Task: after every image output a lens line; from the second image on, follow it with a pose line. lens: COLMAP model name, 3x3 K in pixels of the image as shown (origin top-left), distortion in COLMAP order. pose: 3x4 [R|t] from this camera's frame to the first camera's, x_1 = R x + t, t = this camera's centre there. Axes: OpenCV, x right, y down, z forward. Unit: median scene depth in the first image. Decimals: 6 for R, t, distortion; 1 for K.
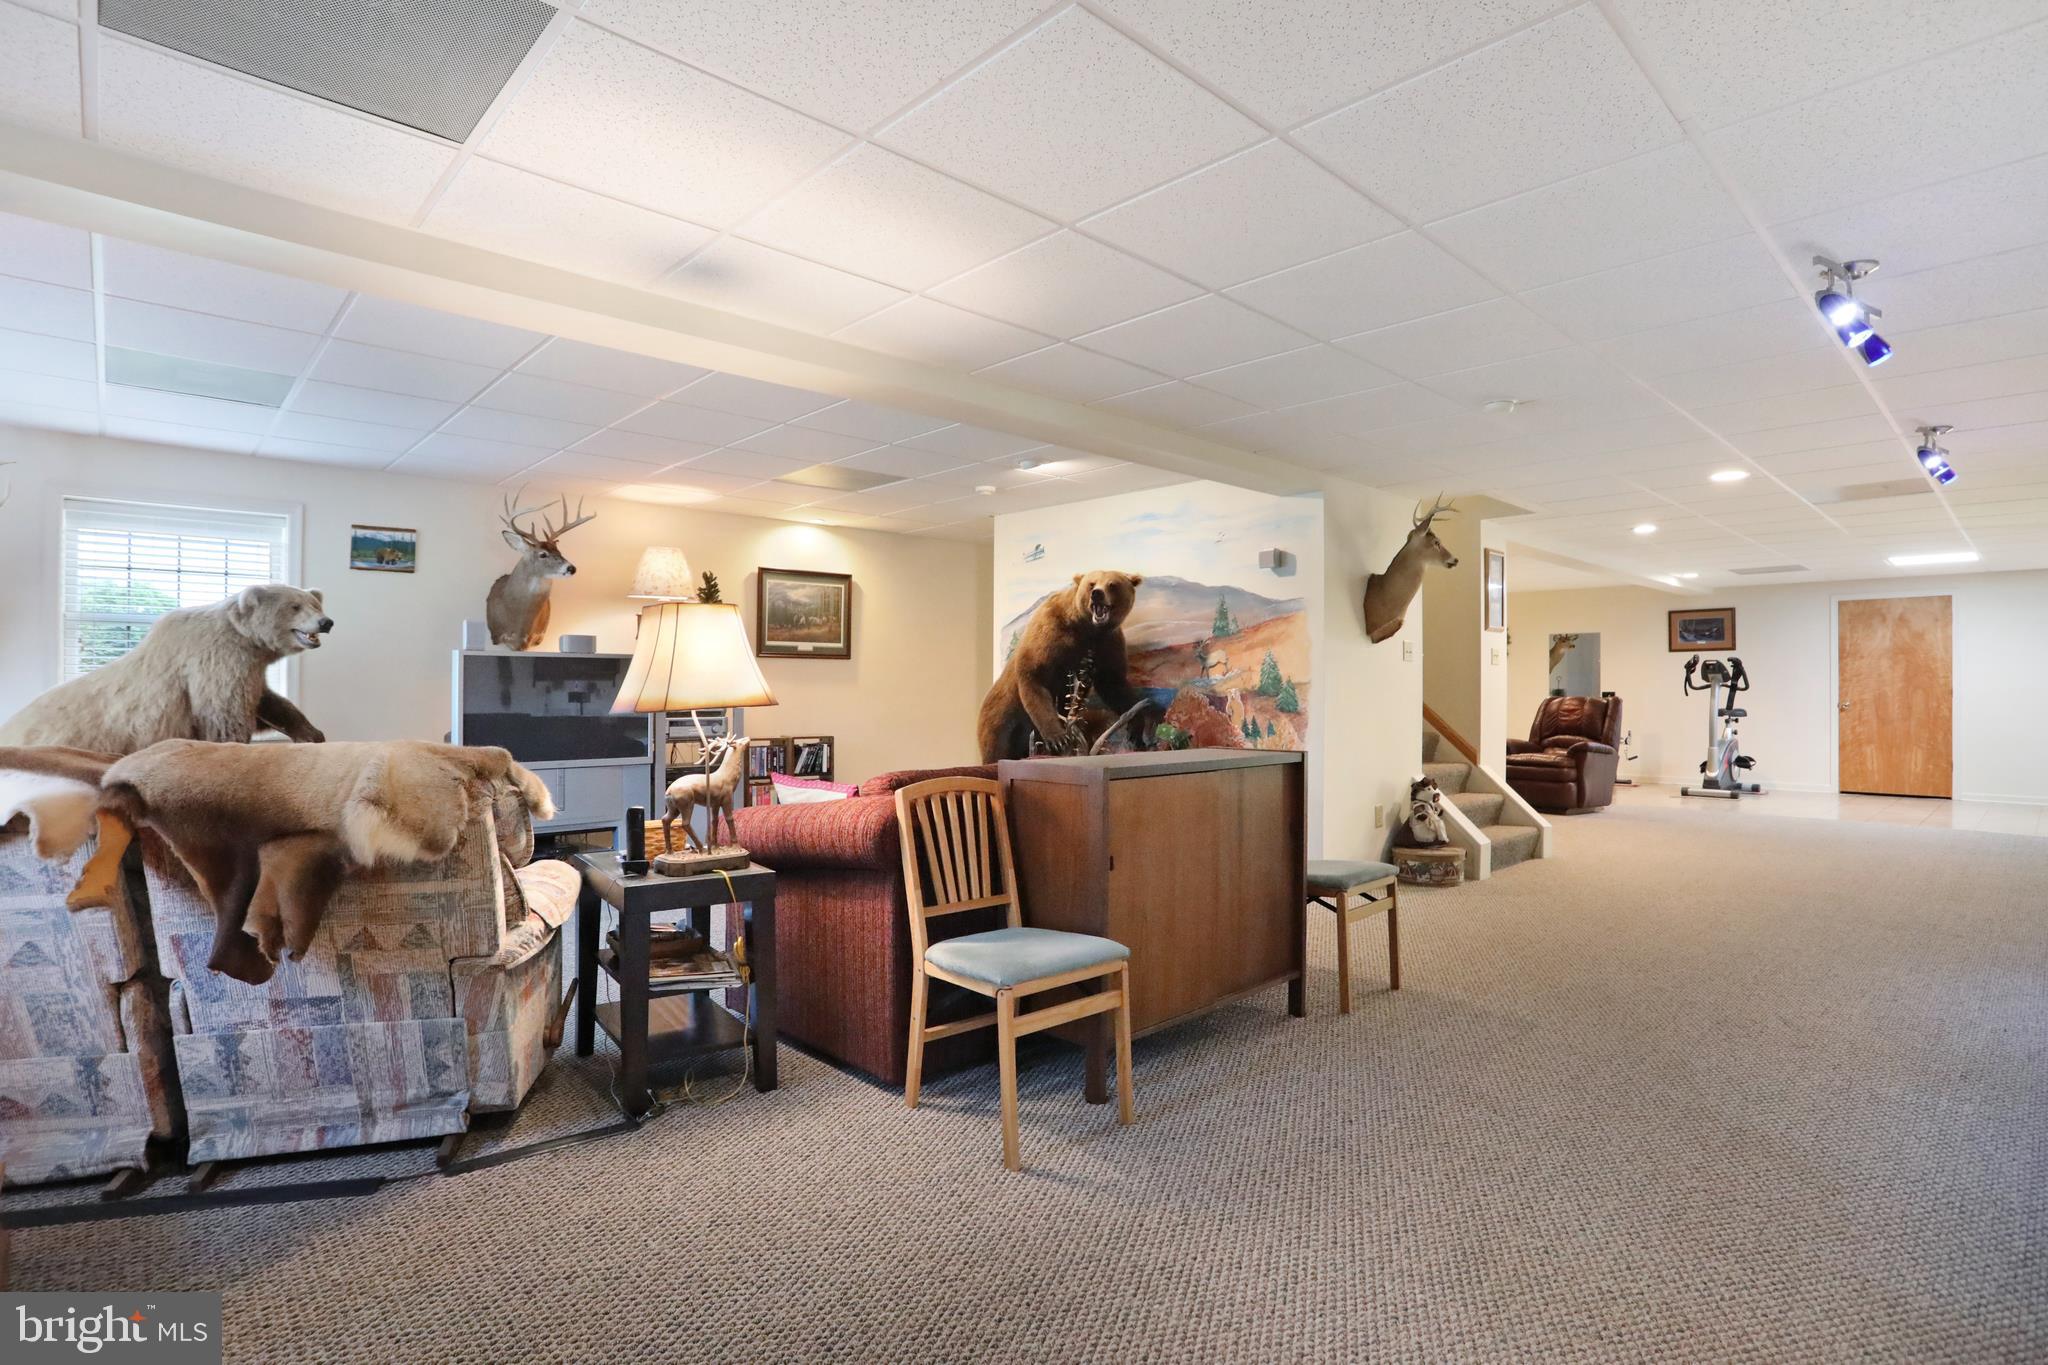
lens RADIAL K [[998.4, 0, 959.9], [0, 998.4, 668.1], [0, 0, 1]] dist [-0.028380, 0.005904]
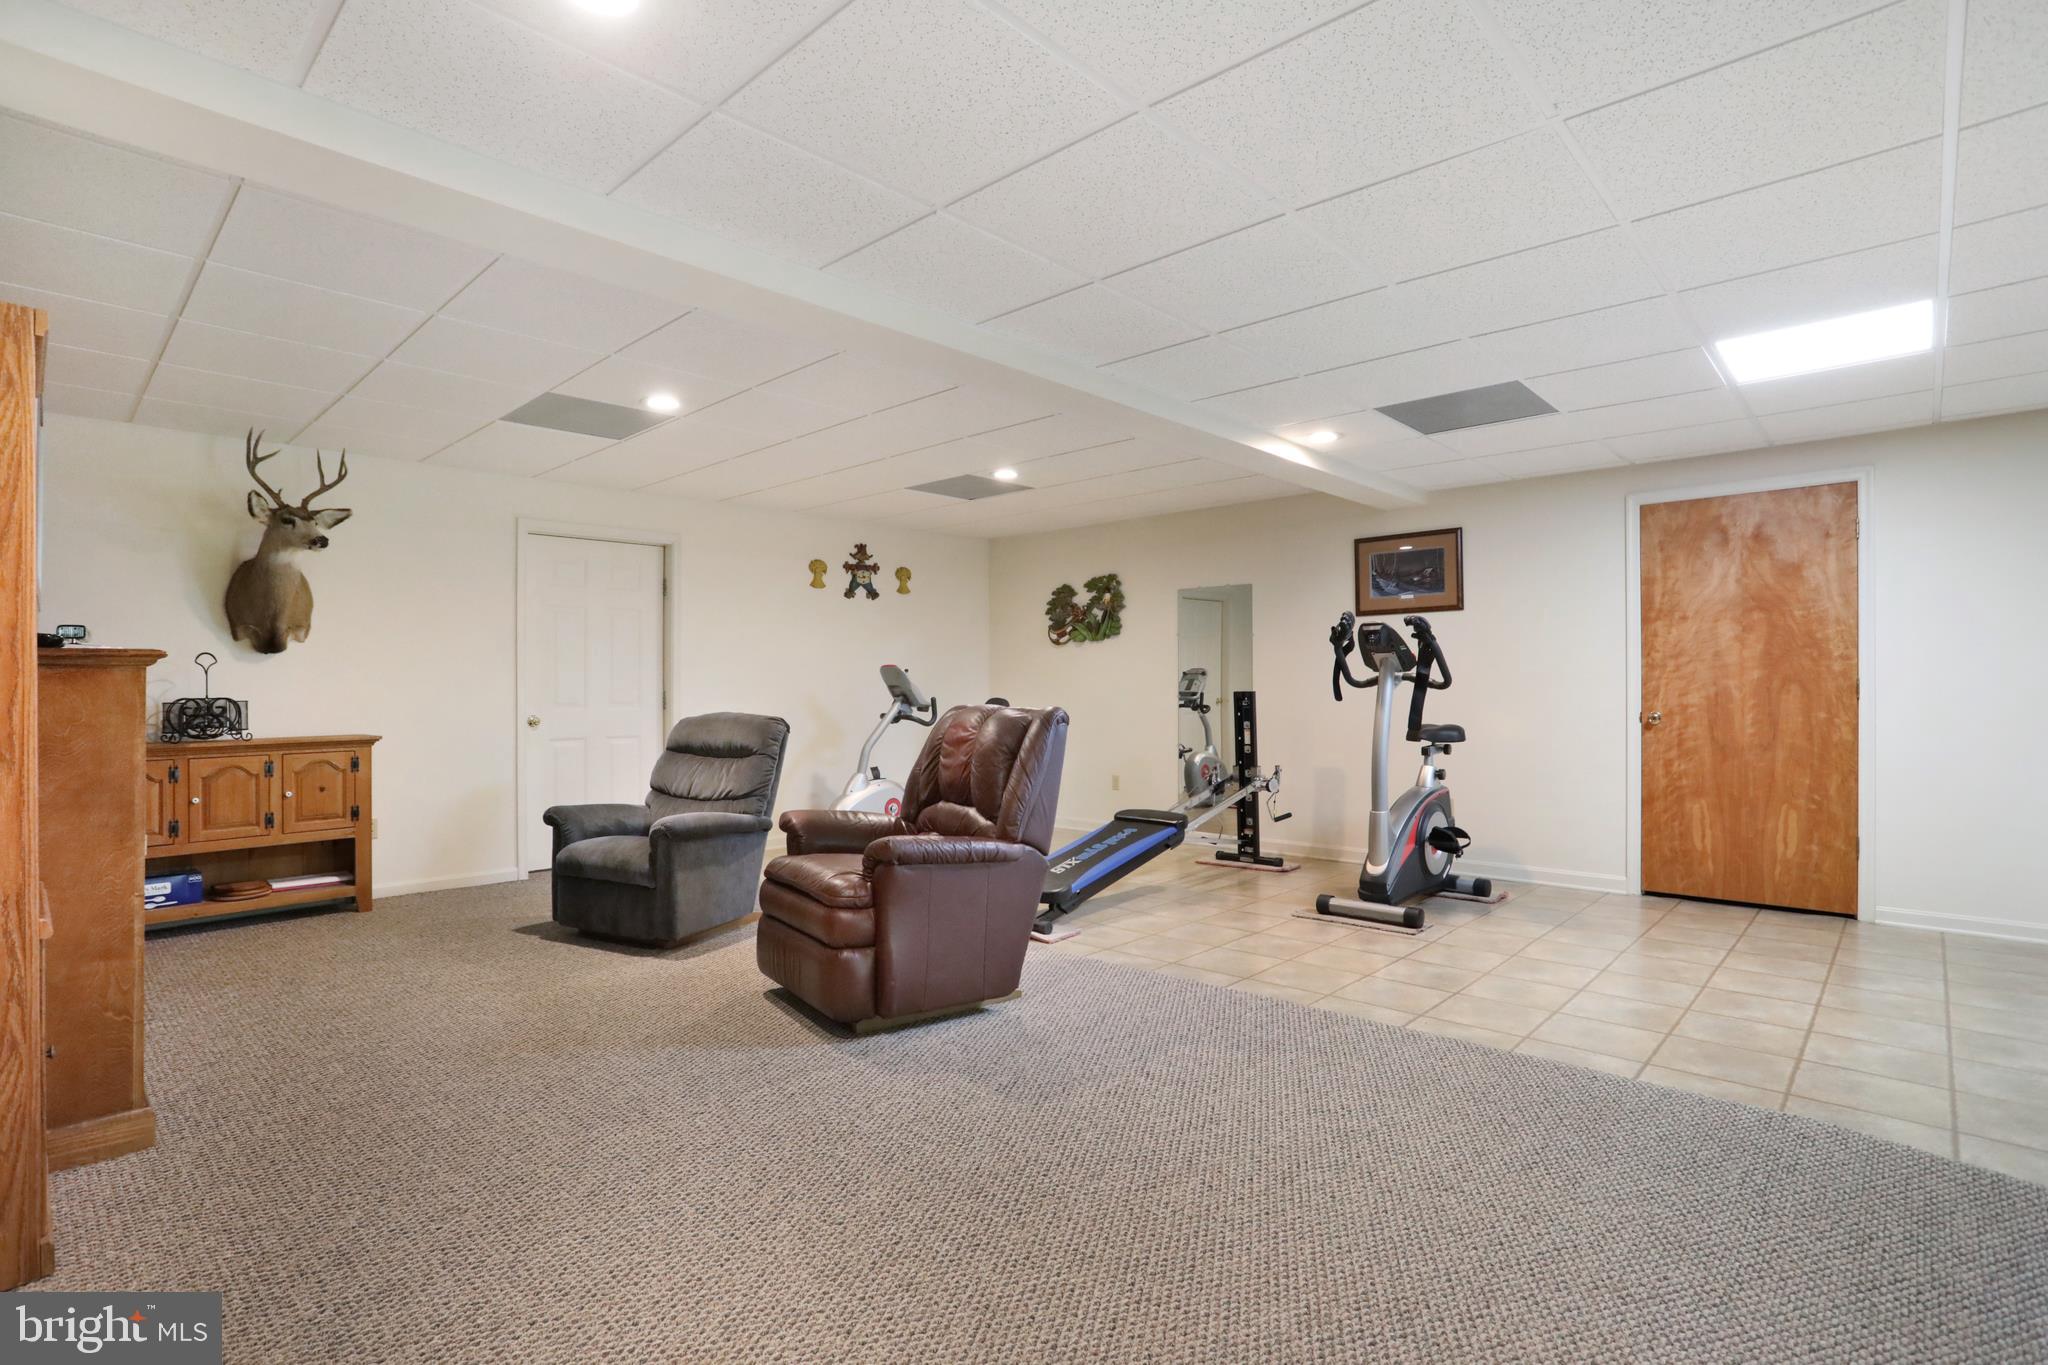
lens RADIAL K [[998.4, 0, 984.3], [0, 998.4, 671.2], [0, 0, 1]] dist [-0.028380, 0.005904]
pose [[0.996786, -0.005003, 0.079959, 0.540418], [0.004333, 0.999954, 0.008551, 0.009471], [-0.079998, -0.008177, 0.996761, 0.543598]]
